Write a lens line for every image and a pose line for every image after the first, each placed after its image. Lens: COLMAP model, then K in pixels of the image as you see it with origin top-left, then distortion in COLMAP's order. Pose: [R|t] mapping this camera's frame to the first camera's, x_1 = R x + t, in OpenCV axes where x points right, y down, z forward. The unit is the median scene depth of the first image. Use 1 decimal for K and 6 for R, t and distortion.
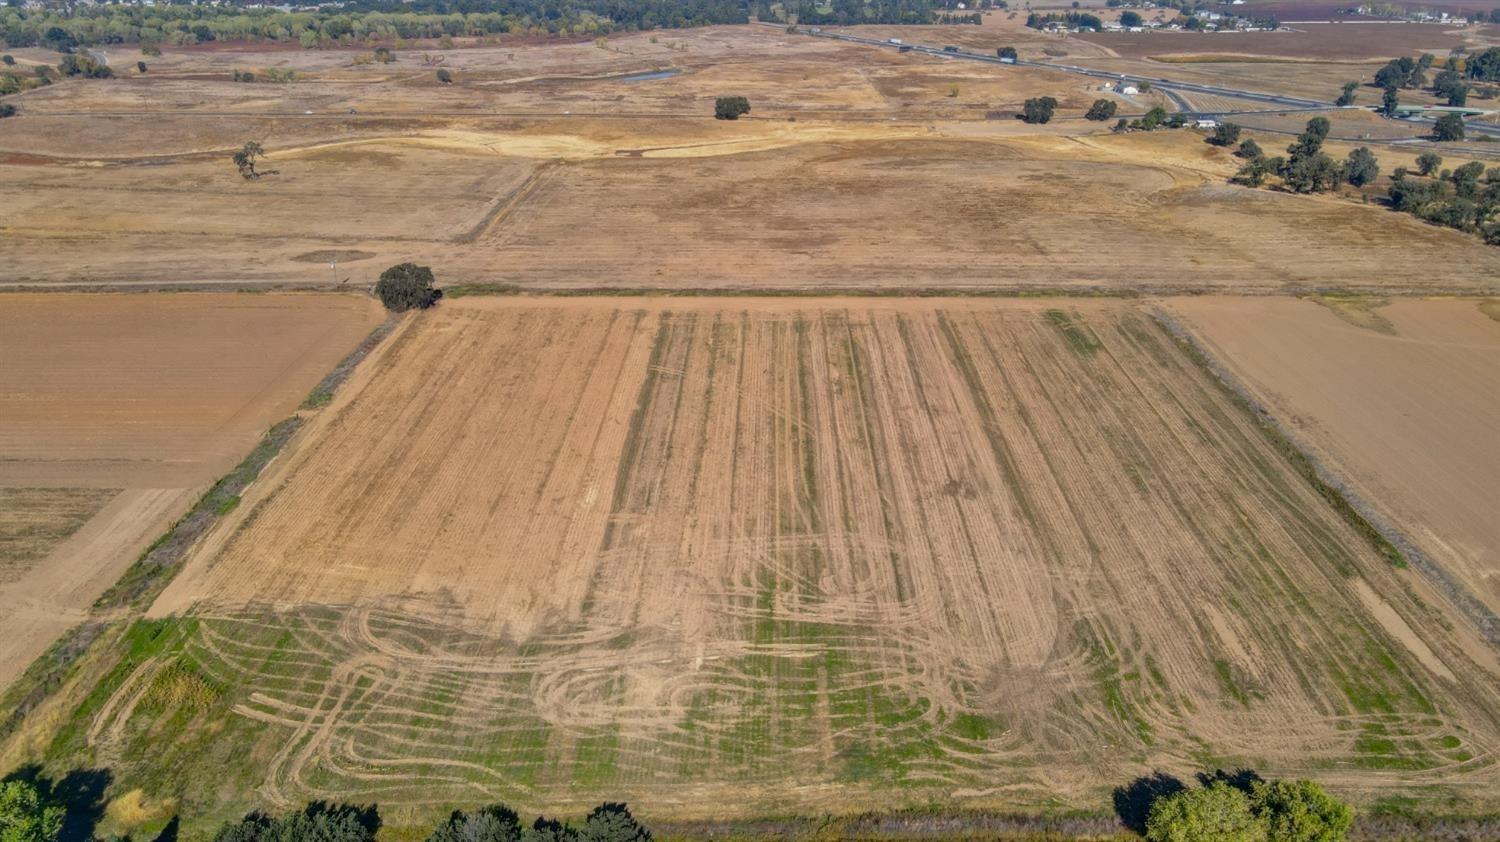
lens RADIAL K [[1114.7, 0, 756.4], [0, 1114.7, 418.6], [0, 0, 1]] dist [0.009448, 0.007535]
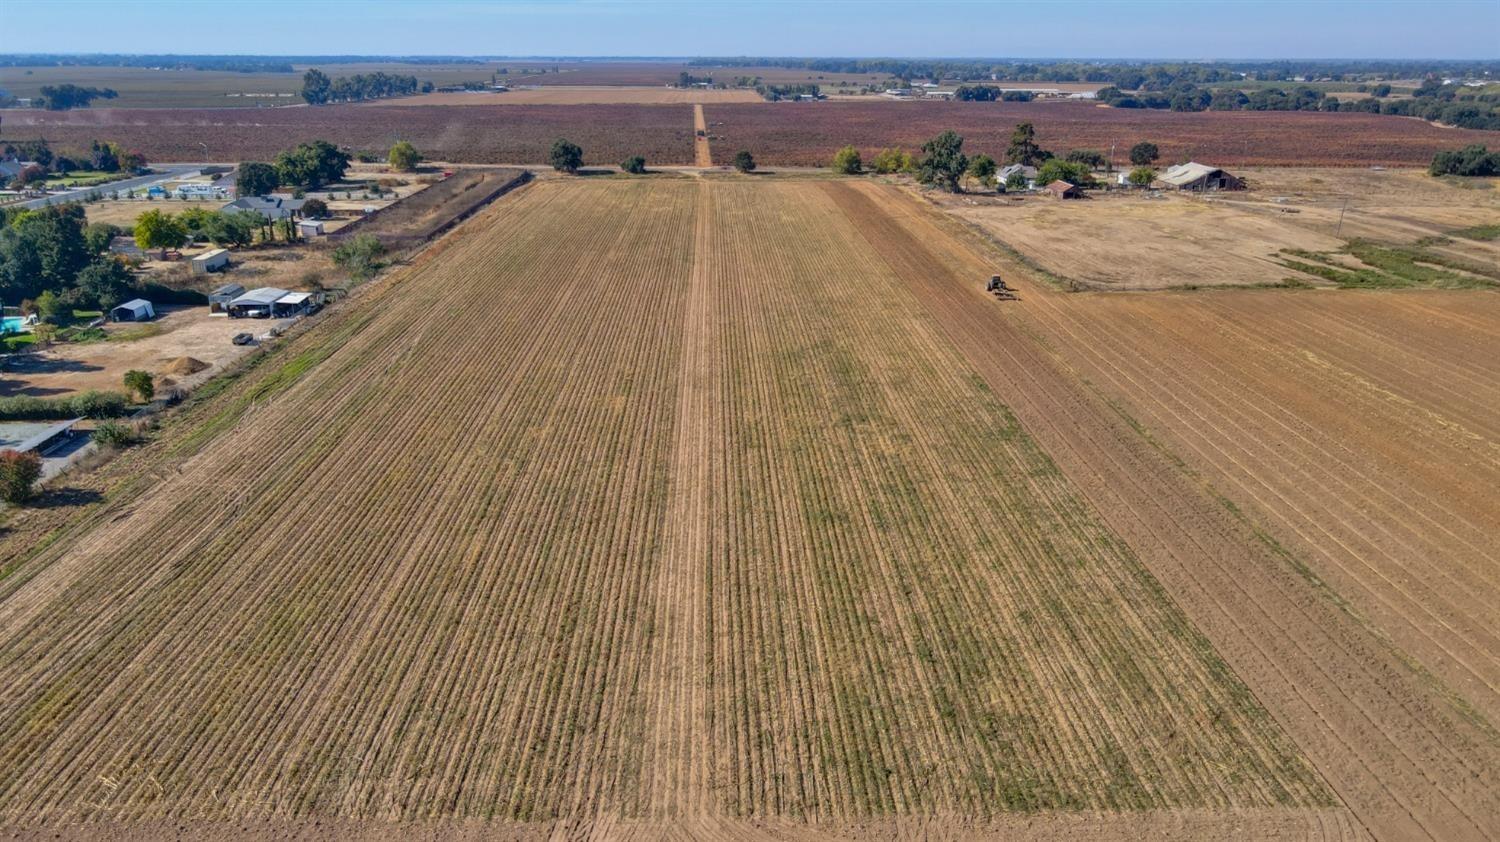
lens RADIAL K [[1114.7, 0, 756.4], [0, 1114.7, 418.6], [0, 0, 1]] dist [0.009448, 0.007535]
pose [[0.032748, 0.307634, -0.950941, -0.266969], [-0.399215, 0.876283, 0.269734, -0.034173], [0.916272, 0.370797, 0.151509, 0.640664]]
